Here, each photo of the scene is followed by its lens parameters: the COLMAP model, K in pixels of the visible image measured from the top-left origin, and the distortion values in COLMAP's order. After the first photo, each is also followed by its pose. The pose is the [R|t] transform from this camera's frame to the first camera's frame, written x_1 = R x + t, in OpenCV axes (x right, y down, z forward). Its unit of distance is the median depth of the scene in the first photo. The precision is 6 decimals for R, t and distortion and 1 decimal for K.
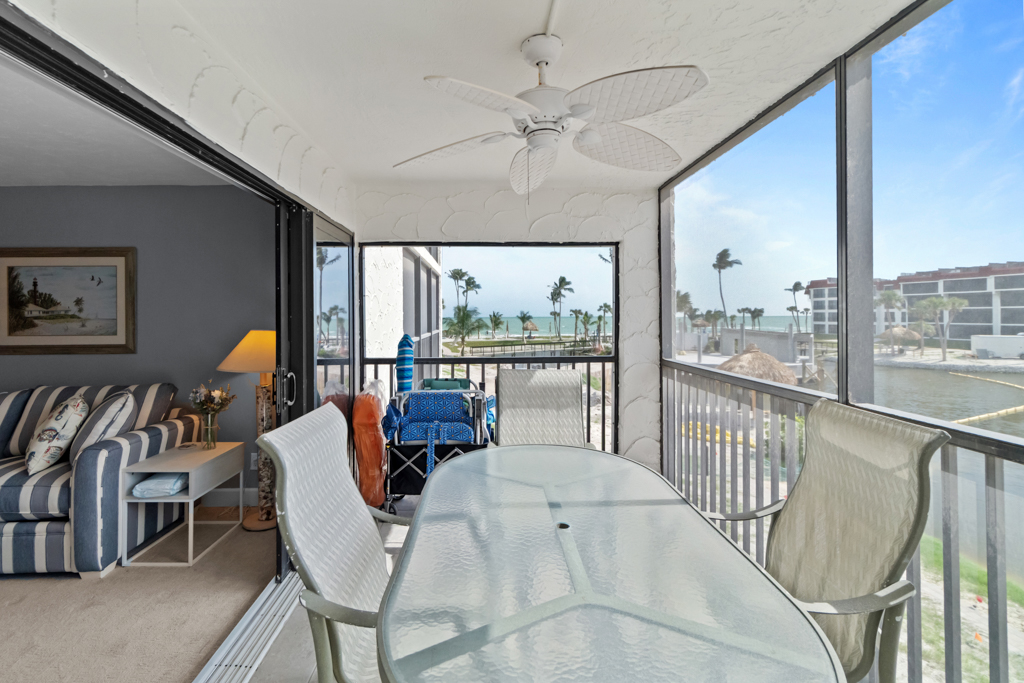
lens RADIAL K [[456.7, 0, 499.7], [0, 456.7, 317.5], [0, 0, 1]] dist [-0.003502, -0.000902]
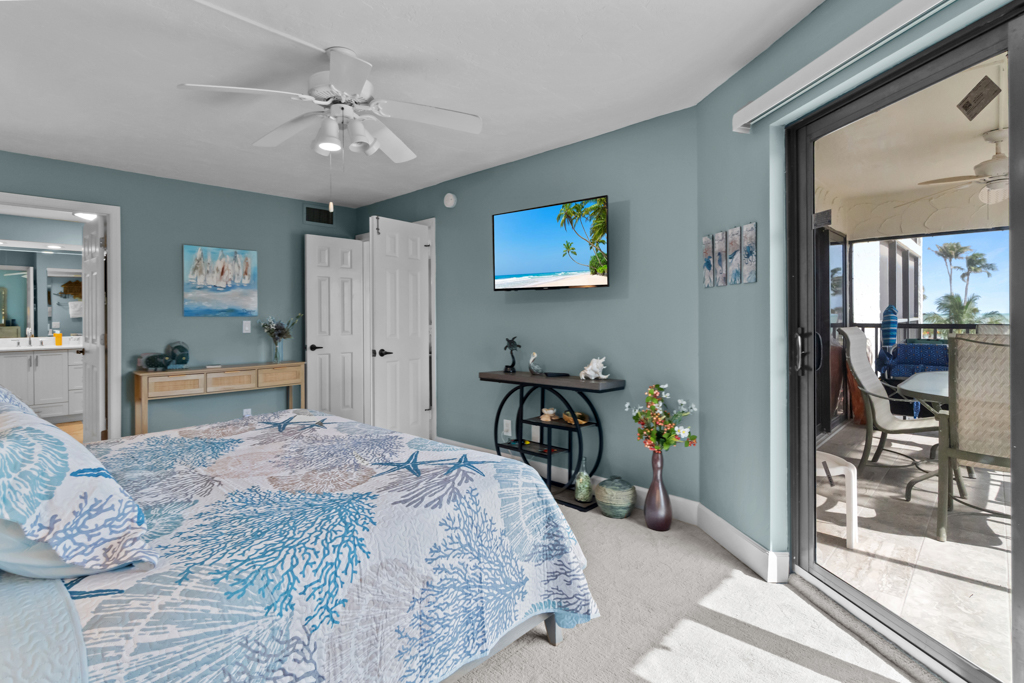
lens RADIAL K [[507.7, 0, 507.0], [0, 507.7, 316.8], [0, 0, 1]] dist [0.001895, -0.000342]
pose [[0.689920, 0.001965, -0.723883, 0.104920], [0.001828, 0.999988, 0.004456, 0.065721], [0.723884, -0.004398, 0.689908, -0.895425]]
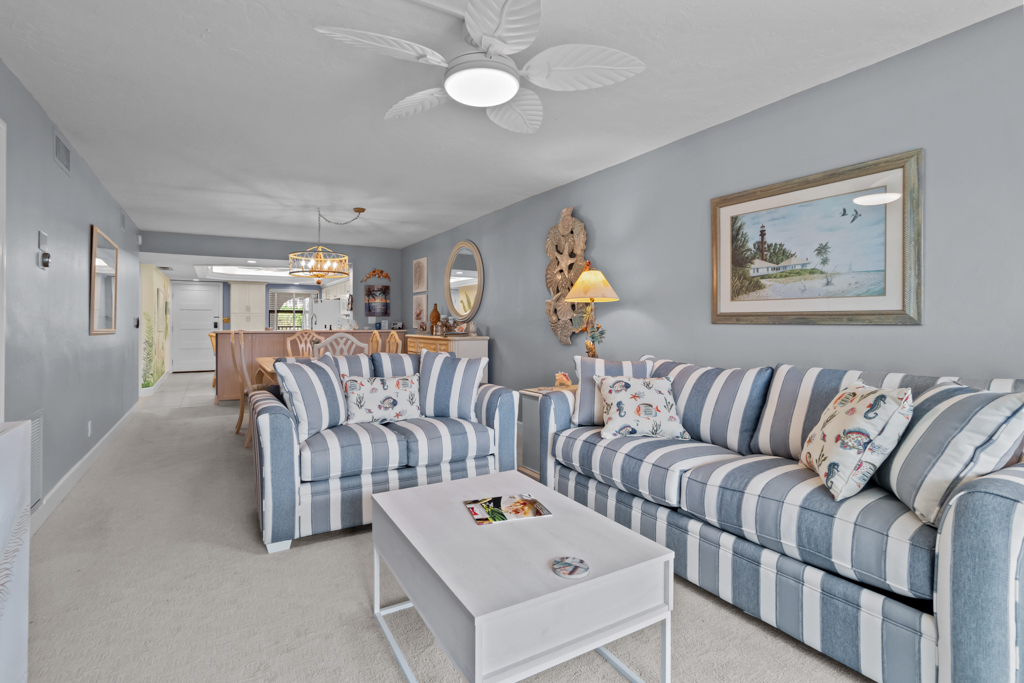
lens RADIAL K [[486.6, 0, 487.9], [0, 486.6, 317.5], [0, 0, 1]] dist [-0.000667, -0.000221]
pose [[0.461790, -0.000124, -0.886989, -0.498066], [-0.009495, 0.999942, -0.005083, 0.078277], [0.886939, 0.010770, 0.461762, 0.199813]]
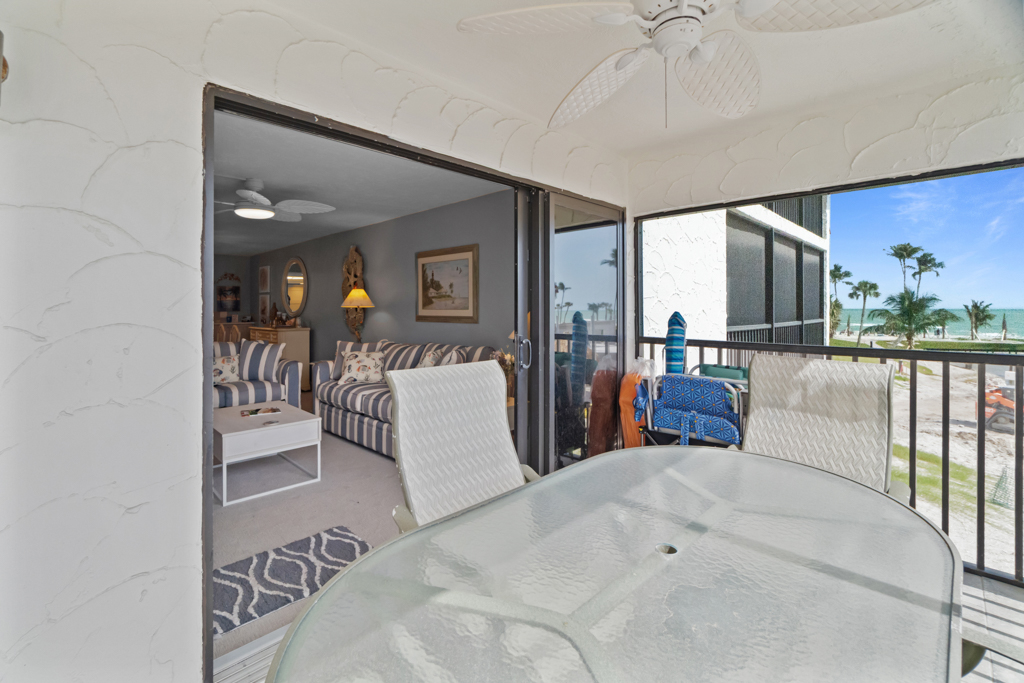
lens RADIAL K [[458.6, 0, 497.4], [0, 458.6, 305.2], [0, 0, 1]] dist [-0.004646, 0.000102]
pose [[0.681630, 0.001451, -0.731696, 0.218566], [-0.005208, 0.999982, -0.002869, 0.029344], [0.731678, 0.005766, 0.681626, 0.131221]]
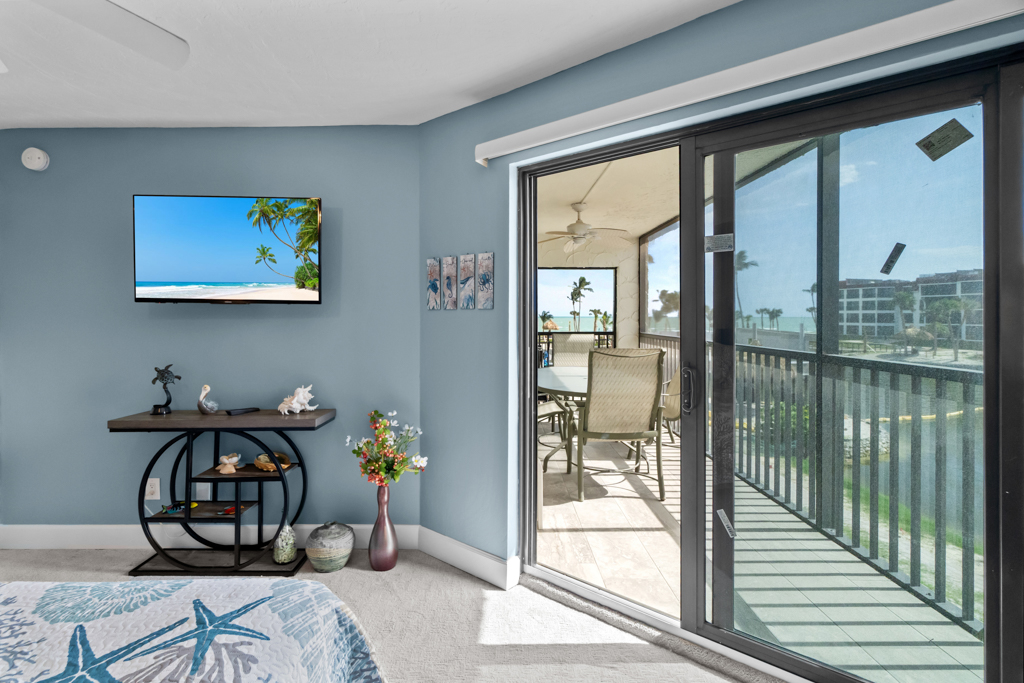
lens RADIAL K [[456.7, 0, 499.7], [0, 456.7, 317.5], [0, 0, 1]] dist [-0.003502, -0.000902]
pose [[0.999133, 0.006809, -0.041064, -0.126068], [-0.006752, 0.999976, 0.001504, 0.033512], [0.041073, -0.001225, 0.999155, -0.830074]]
